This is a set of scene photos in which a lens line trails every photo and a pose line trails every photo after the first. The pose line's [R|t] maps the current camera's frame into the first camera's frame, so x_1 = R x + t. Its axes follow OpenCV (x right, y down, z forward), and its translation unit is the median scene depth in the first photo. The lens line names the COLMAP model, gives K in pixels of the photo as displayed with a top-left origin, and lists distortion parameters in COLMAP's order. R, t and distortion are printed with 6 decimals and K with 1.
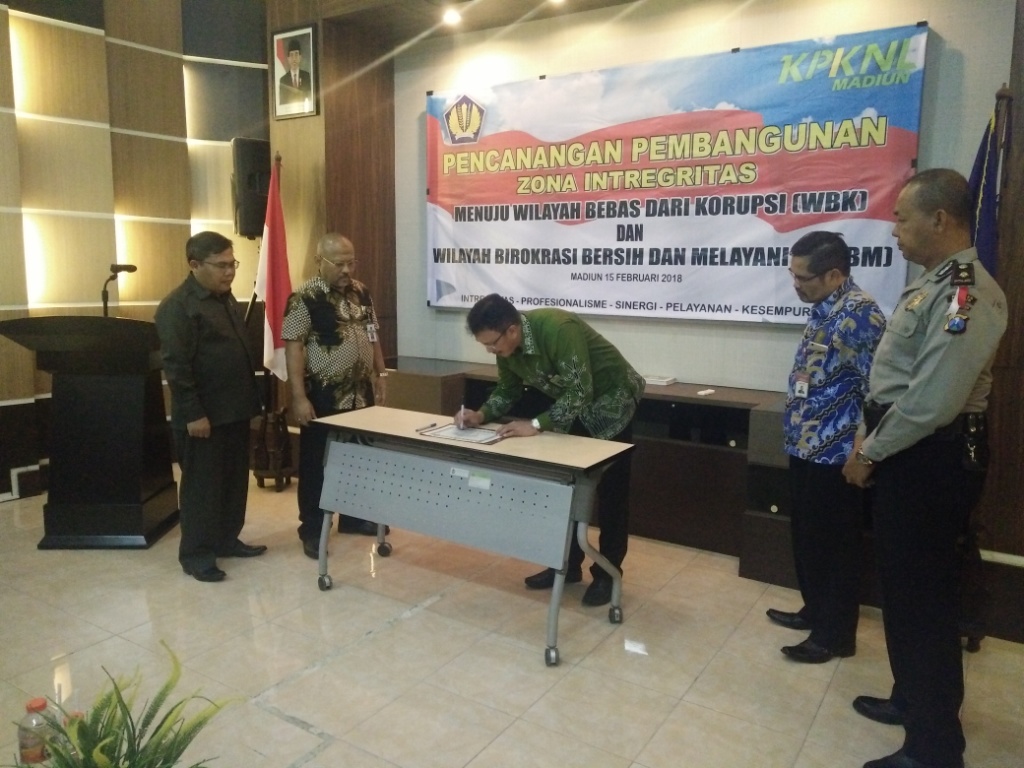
lens RADIAL K [[778.6, 0, 510.6], [0, 778.6, 377.2], [0, 0, 1]] dist [0.038536, -0.033204]
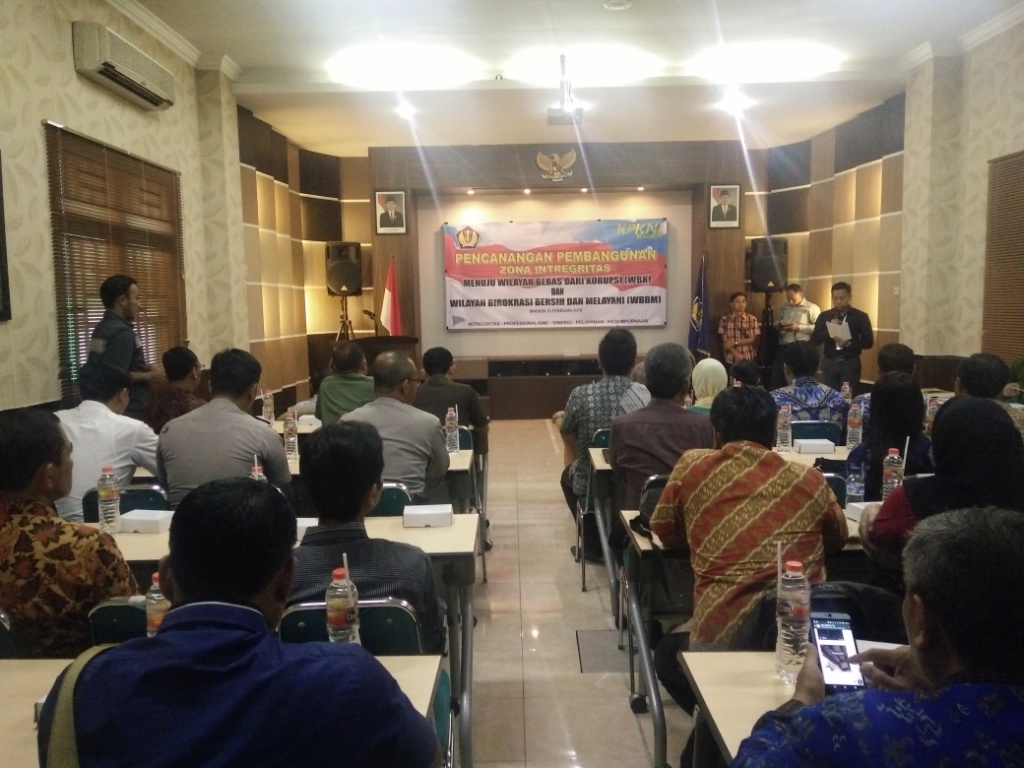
lens RADIAL K [[778.6, 0, 492.3], [0, 778.6, 396.4], [0, 0, 1]] dist [0.038536, -0.033204]
pose [[0.849845, -0.086043, 0.519961, -1.203154], [0.101973, 0.994785, -0.002052, 0.106117], [-0.517073, 0.054766, 0.854187, -0.832696]]
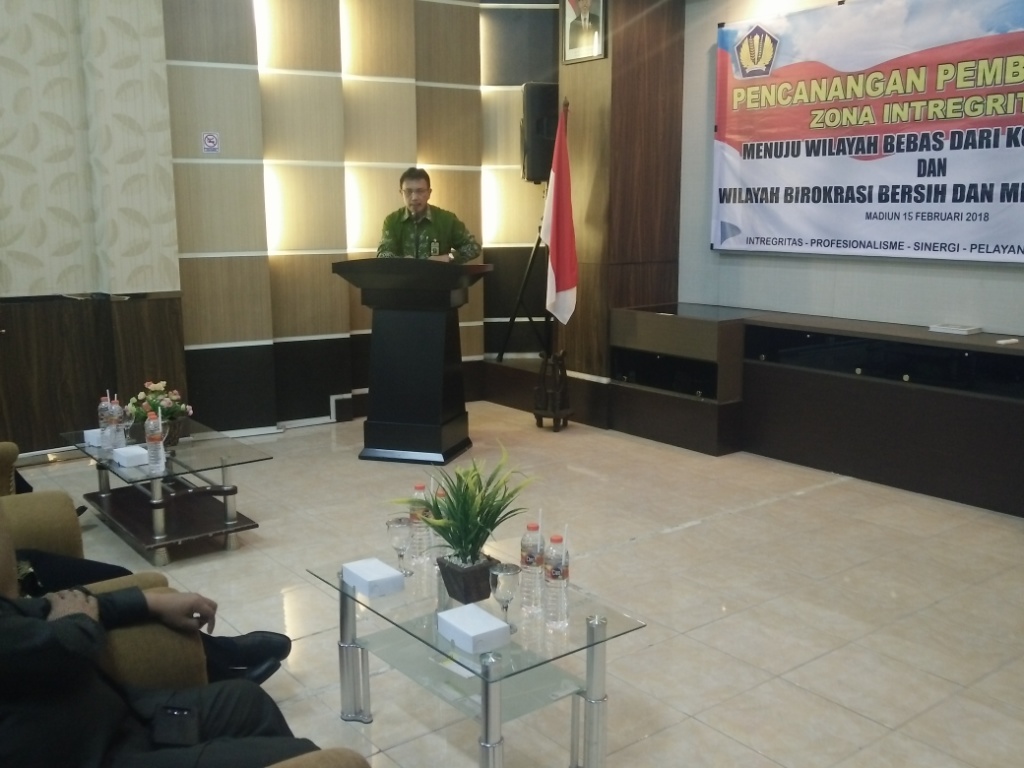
lens RADIAL K [[993.3, 0, 506.4], [0, 993.3, 380.1], [0, 0, 1]] dist [-0.001921, 0.000000]
pose [[0.943447, 0.039865, -0.329118, 0.072577], [-0.028655, 0.998834, 0.038843, 0.032723], [0.330282, -0.027216, 0.943490, -0.266384]]
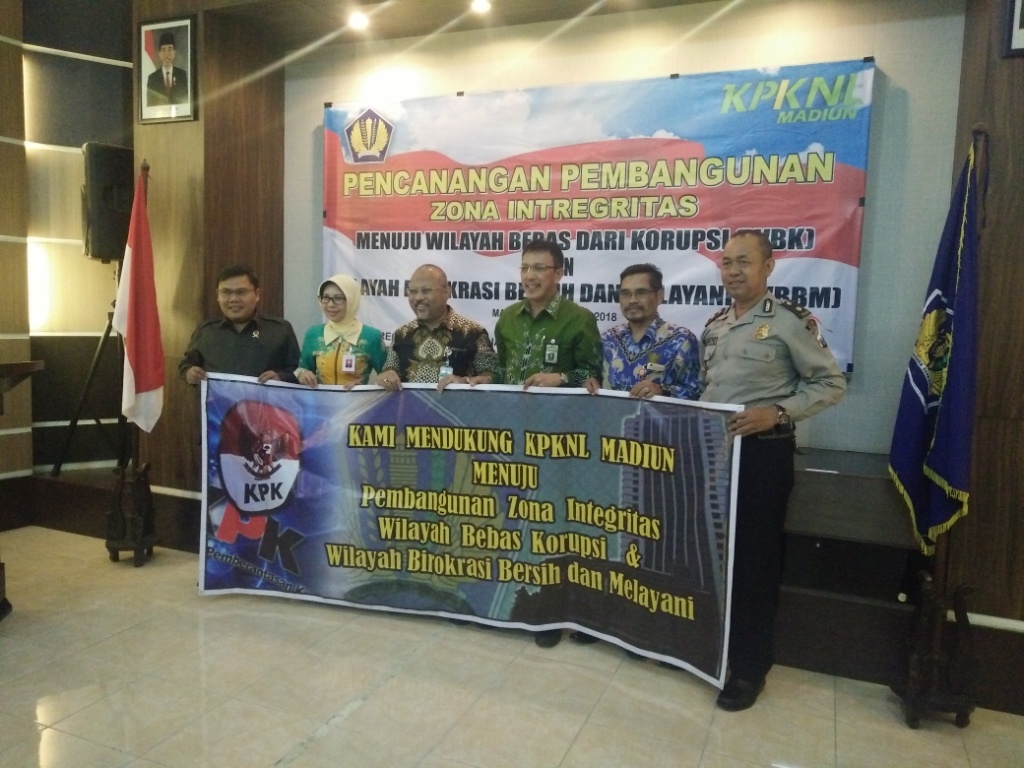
lens RADIAL K [[778.6, 0, 511.6], [0, 778.6, 378.1], [0, 0, 1]] dist [0.038536, -0.033204]
pose [[0.983903, 0.003230, 0.178674, -0.062451], [0.005348, 0.998856, -0.047510, -0.010974], [-0.178623, 0.047701, 0.982761, 0.115159]]
